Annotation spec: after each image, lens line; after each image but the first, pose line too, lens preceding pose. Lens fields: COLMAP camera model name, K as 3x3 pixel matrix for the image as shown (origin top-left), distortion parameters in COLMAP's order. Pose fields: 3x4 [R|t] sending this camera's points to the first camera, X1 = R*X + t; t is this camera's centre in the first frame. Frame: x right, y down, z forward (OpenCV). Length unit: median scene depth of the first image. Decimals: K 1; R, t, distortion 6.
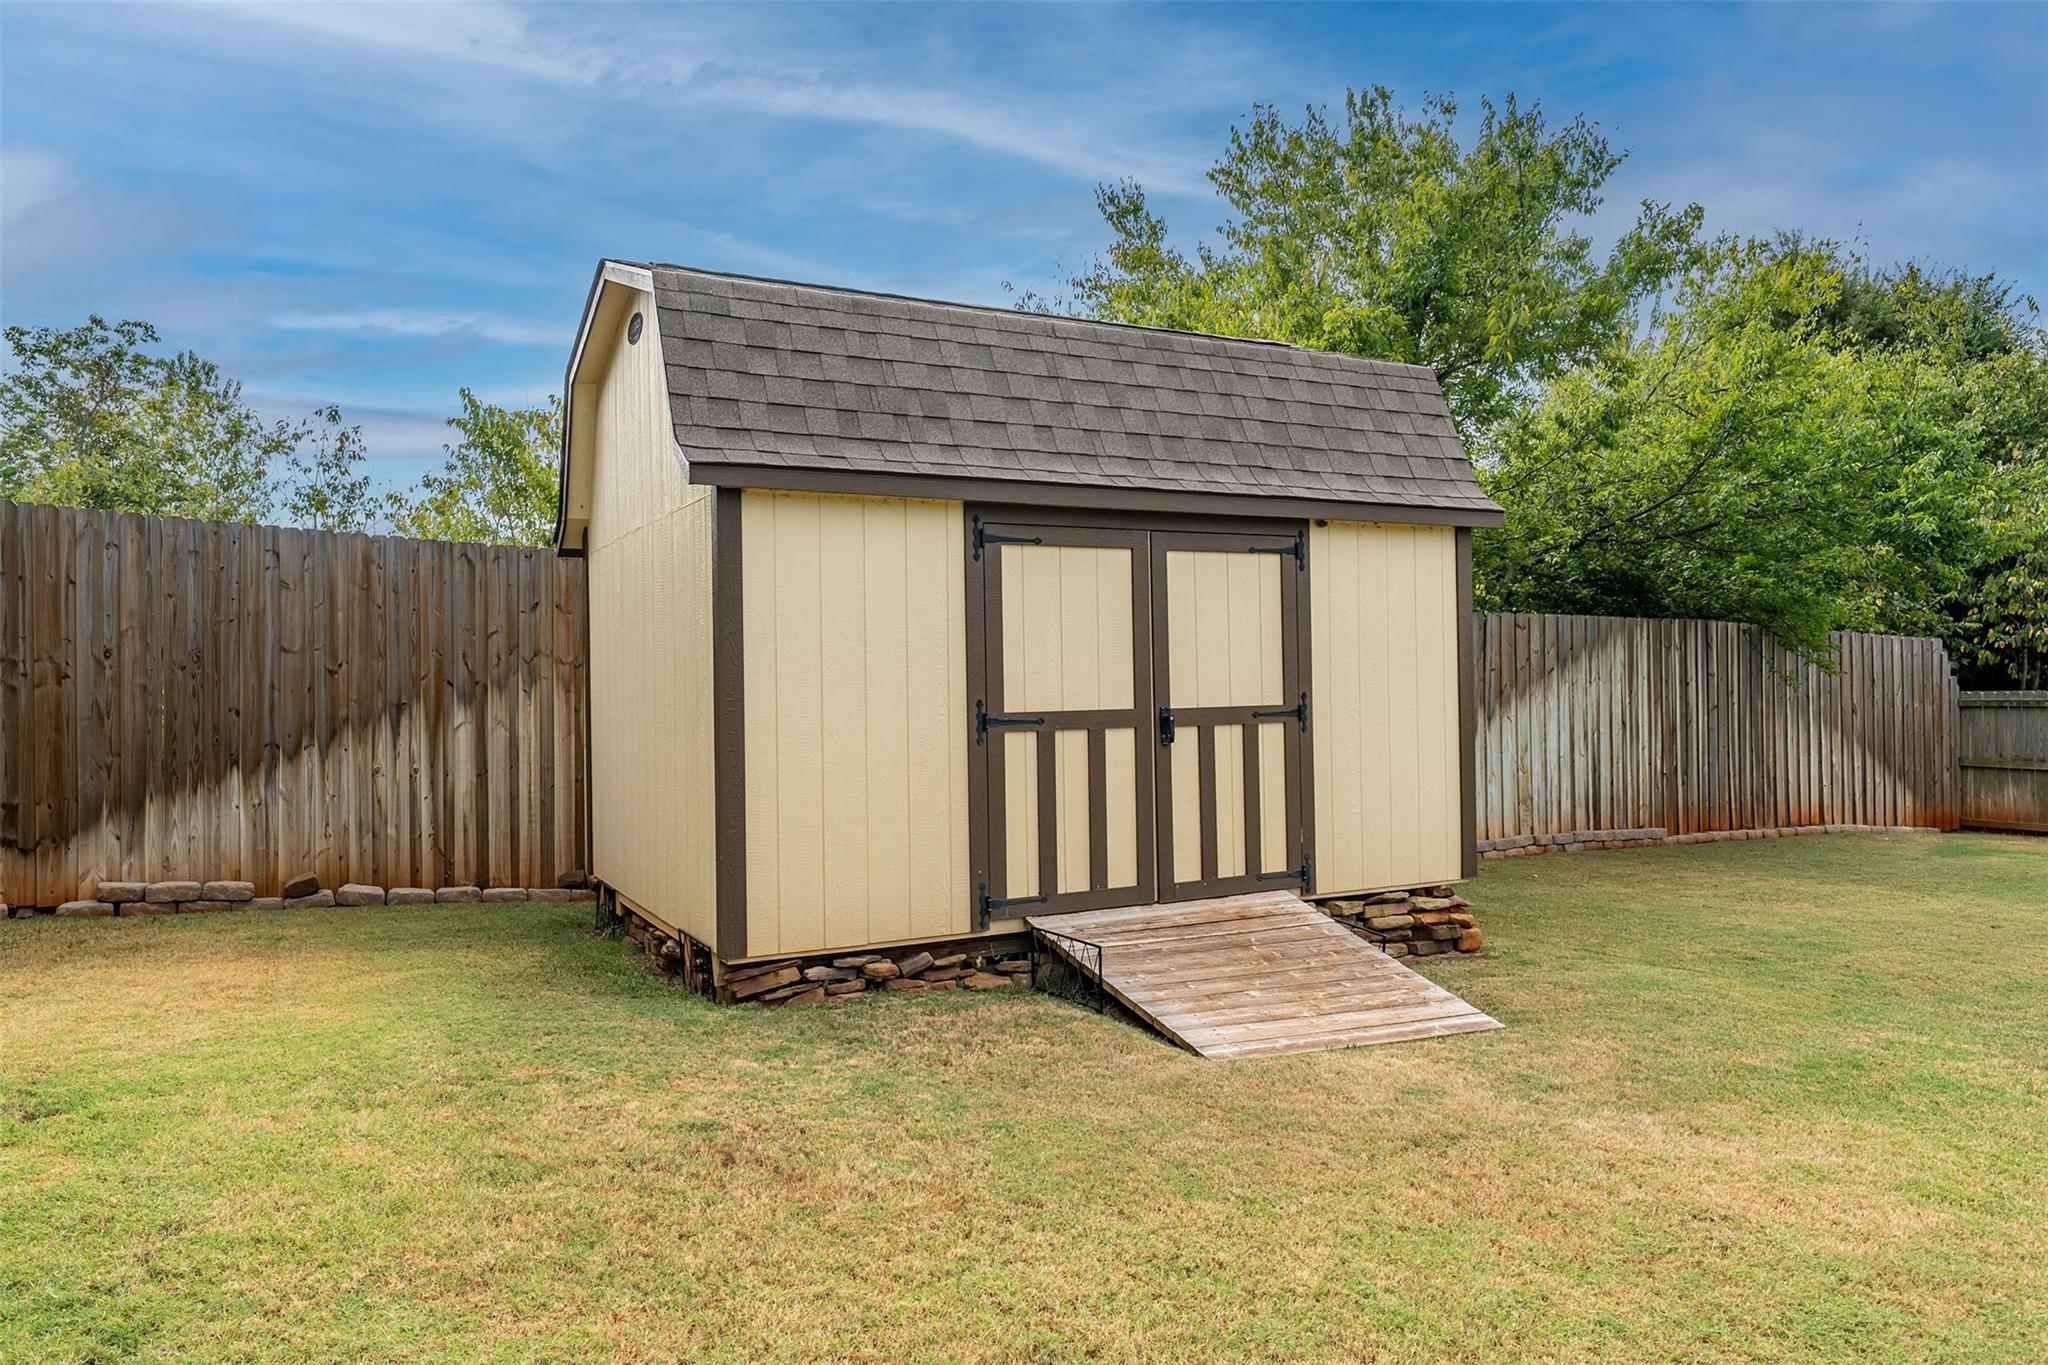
lens RADIAL K [[1418.0, 0, 1022.4], [0, 1418.0, 684.4], [0, 0, 1]] dist [-0.003172, -0.000164]
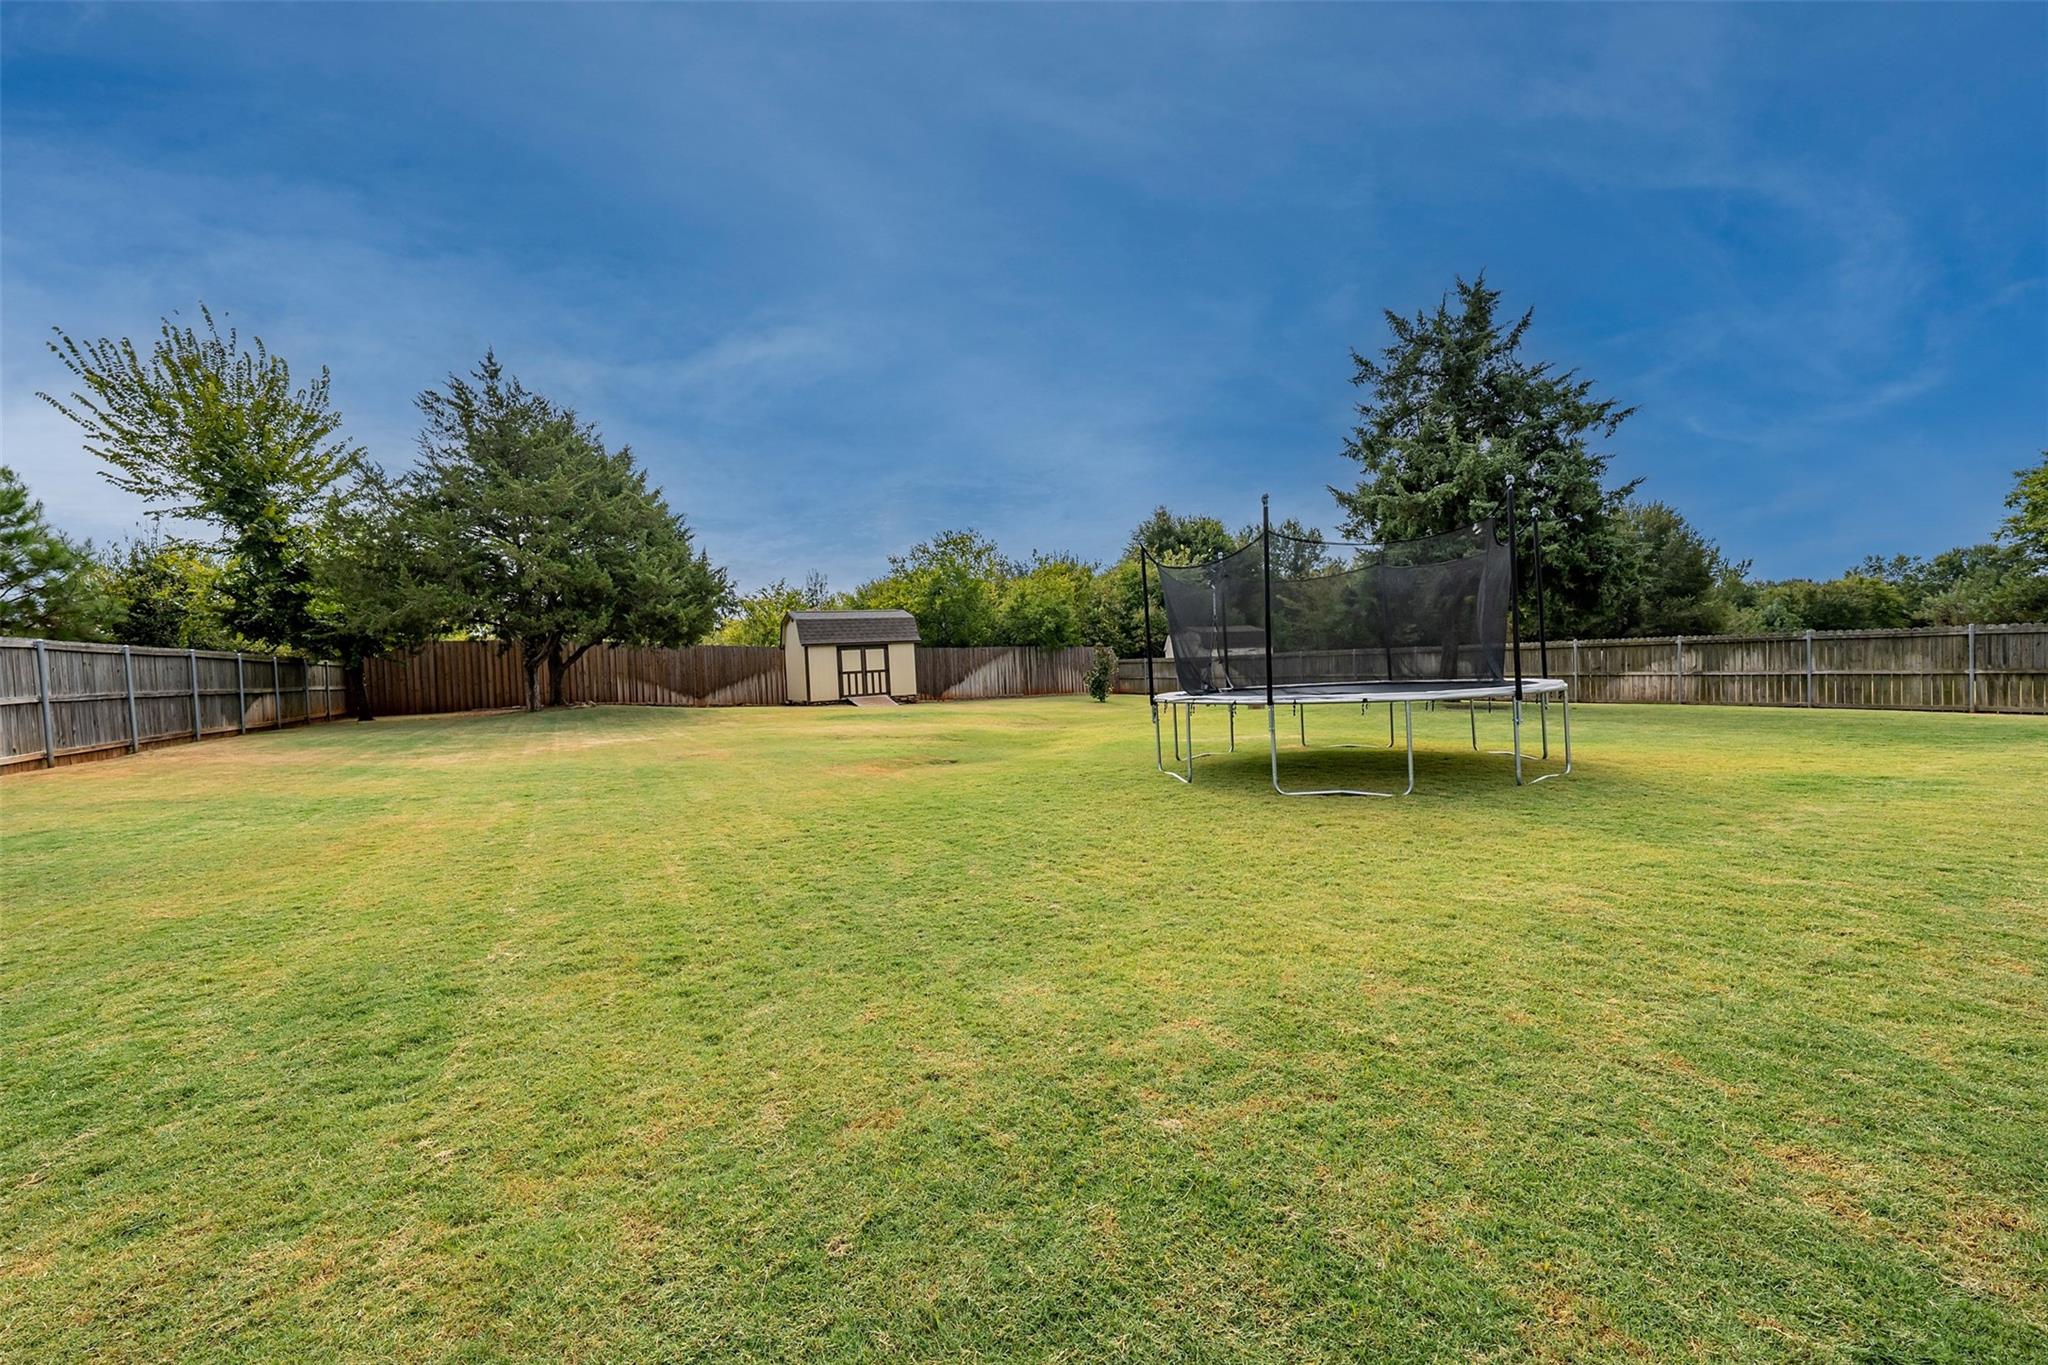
lens RADIAL K [[809.6, 0, 1027.2], [0, 809.6, 681.3], [0, 0, 1]] dist [0.000920, -0.001296]
pose [[0.998161, -0.032665, 0.051074, 0.716433], [0.031140, 0.999053, 0.030383, -0.029258], [-0.052018, -0.028737, 0.998233, -3.266046]]
